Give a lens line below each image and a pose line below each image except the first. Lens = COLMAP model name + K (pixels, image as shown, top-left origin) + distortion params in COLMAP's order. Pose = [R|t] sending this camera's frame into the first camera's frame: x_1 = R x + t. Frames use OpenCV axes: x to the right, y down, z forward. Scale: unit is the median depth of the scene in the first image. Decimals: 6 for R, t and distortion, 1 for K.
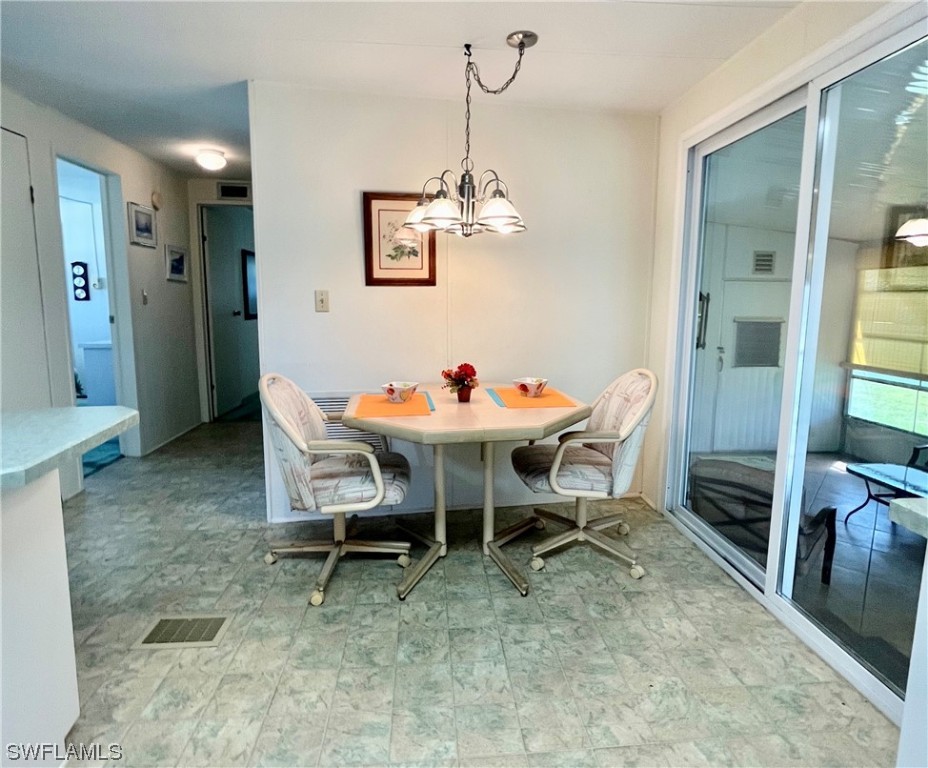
lens RADIAL K [[566.4, 0, 465.2], [0, 566.4, 382.9], [0, 0, 1]] dist [-0.001711, -0.000836]
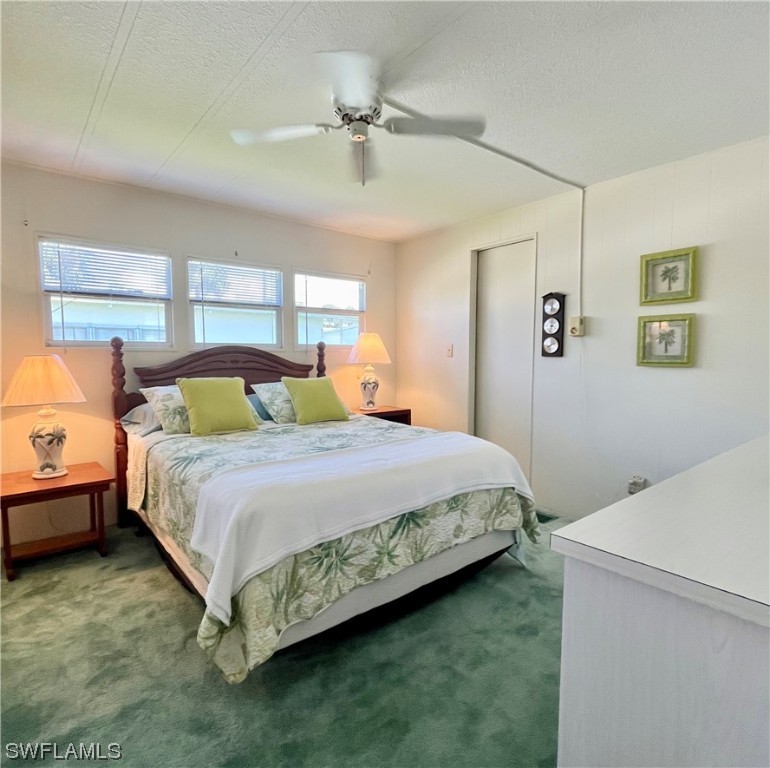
lens RADIAL K [[452.0, 0, 385.9], [0, 452.0, 385.1], [0, 0, 1]] dist [0.001064, 0.000254]
pose [[0.575915, 0.047350, -0.816137, -0.269335], [-0.119640, 0.992454, -0.026845, -0.056880], [0.808708, 0.113103, 0.577235, 0.408395]]
